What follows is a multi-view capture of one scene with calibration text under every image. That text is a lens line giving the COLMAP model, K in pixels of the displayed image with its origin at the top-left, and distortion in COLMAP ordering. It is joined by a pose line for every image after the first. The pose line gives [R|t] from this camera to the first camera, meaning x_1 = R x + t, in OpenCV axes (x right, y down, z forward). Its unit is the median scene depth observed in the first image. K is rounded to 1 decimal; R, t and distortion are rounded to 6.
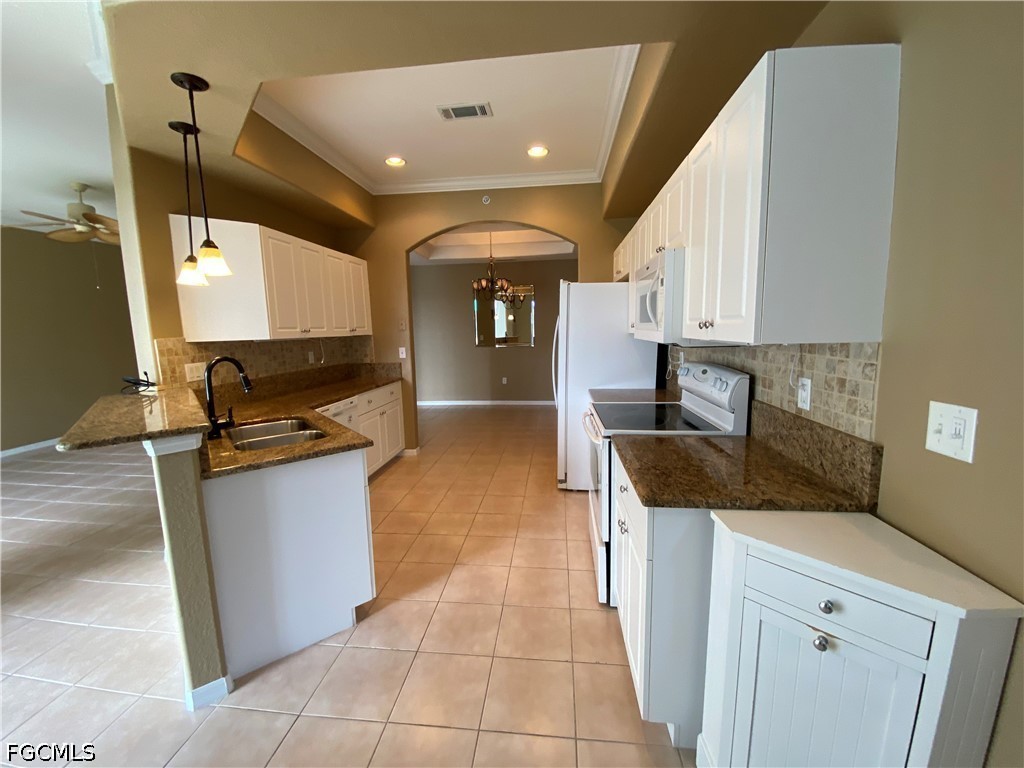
lens RADIAL K [[414.6, 0, 512.0], [0, 414.6, 386.1], [0, 0, 1]] dist [0.026555, -0.022857]
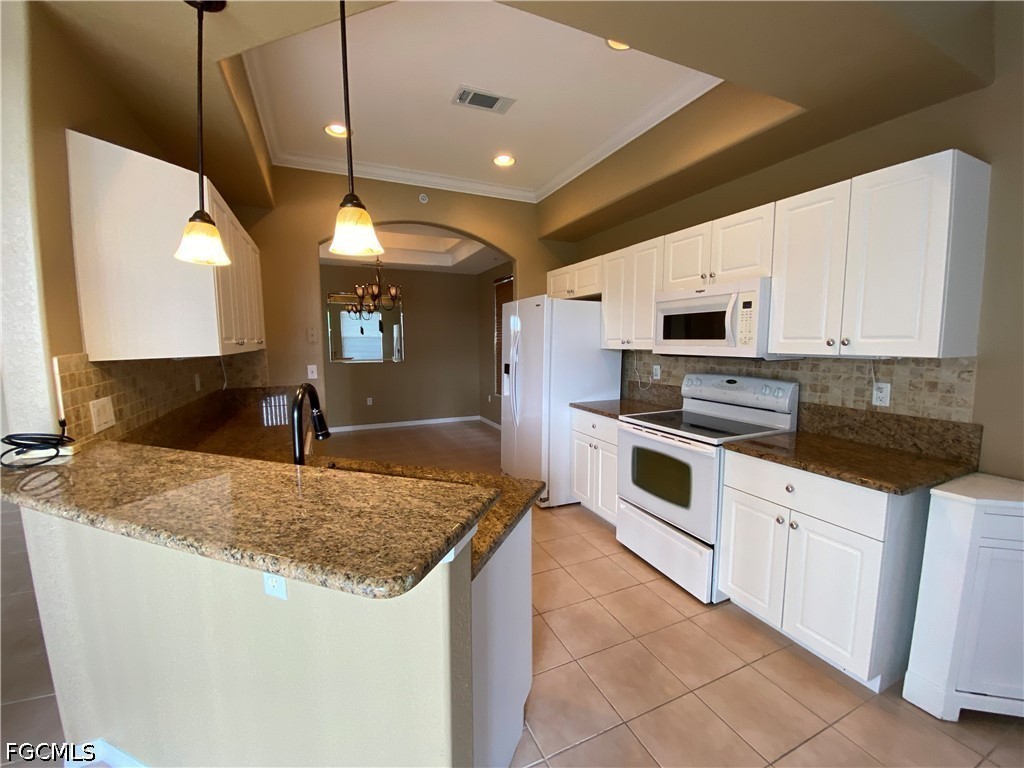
lens RADIAL K [[414.6, 0, 512.0], [0, 414.6, 386.1], [0, 0, 1]] dist [0.026555, -0.022857]
pose [[0.862765, -0.040076, 0.504015, -0.563248], [0.058406, 0.998080, -0.020618, -0.028160], [-0.502221, 0.047226, 0.863449, 0.240833]]
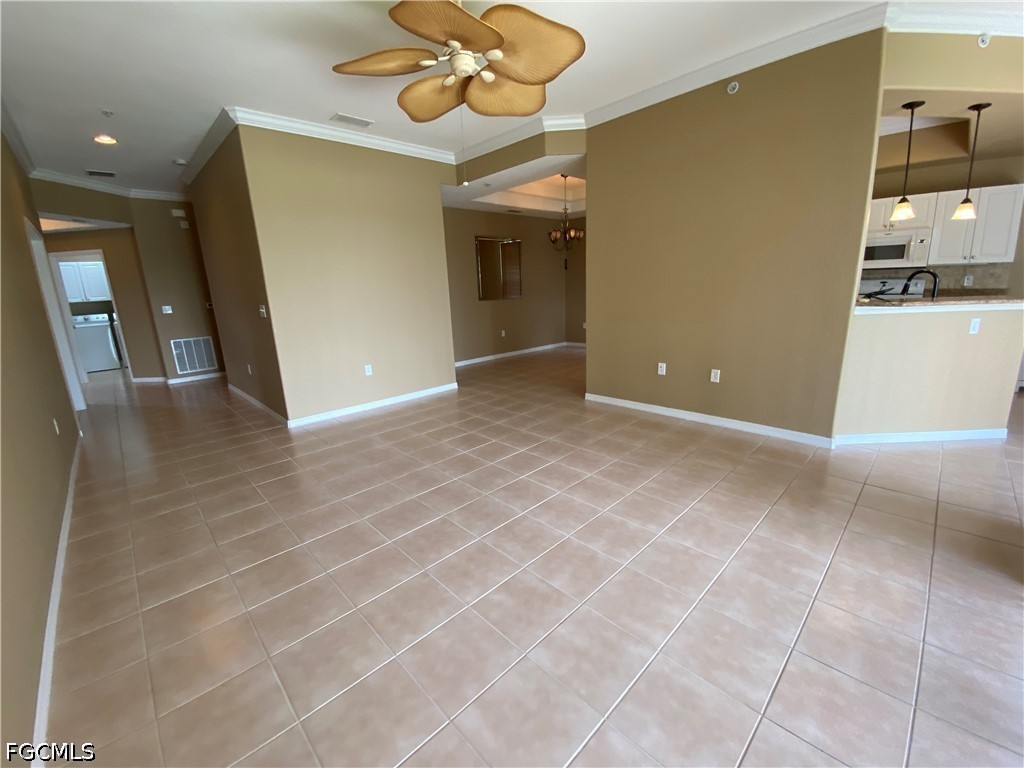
lens RADIAL K [[414.6, 0, 512.0], [0, 414.6, 386.1], [0, 0, 1]] dist [0.026555, -0.022857]
pose [[0.640447, -0.187539, 0.744753, -2.225057], [0.136876, 0.982075, 0.129593, -0.043127], [-0.755707, 0.018941, 0.654636, 0.879753]]
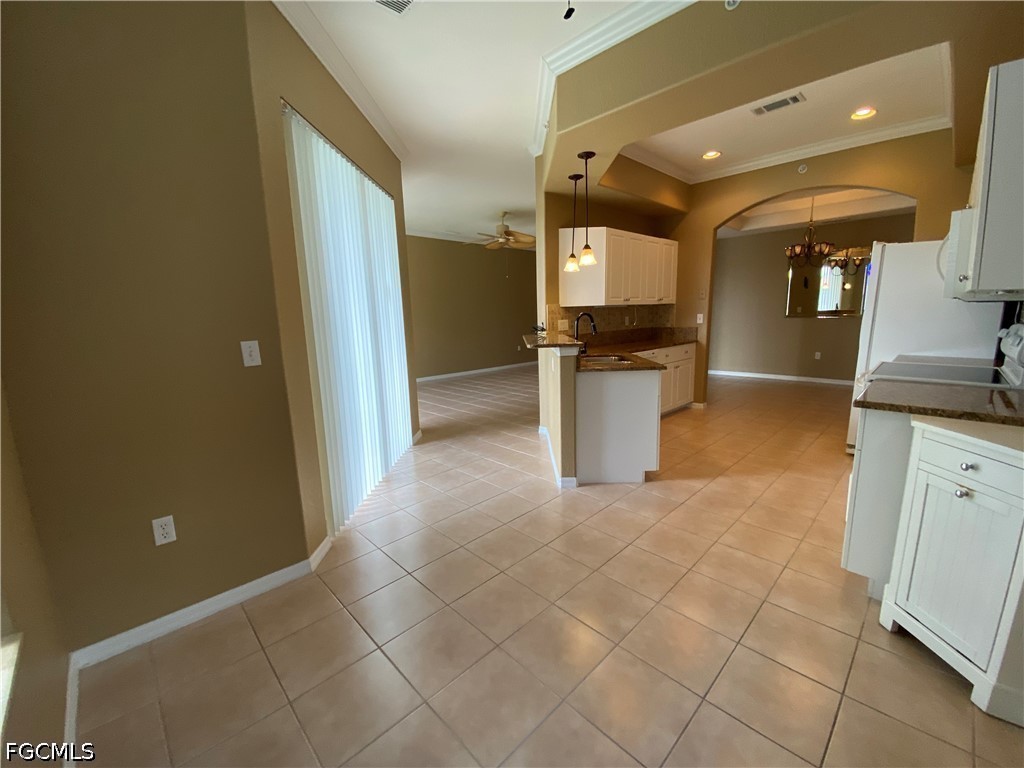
lens RADIAL K [[414.6, 0, 512.0], [0, 414.6, 386.1], [0, 0, 1]] dist [0.026555, -0.022857]
pose [[0.769123, 0.110558, -0.629465, 0.141772], [-0.077019, 0.993779, 0.080439, 0.088766], [0.634443, -0.013387, 0.772854, -0.390009]]
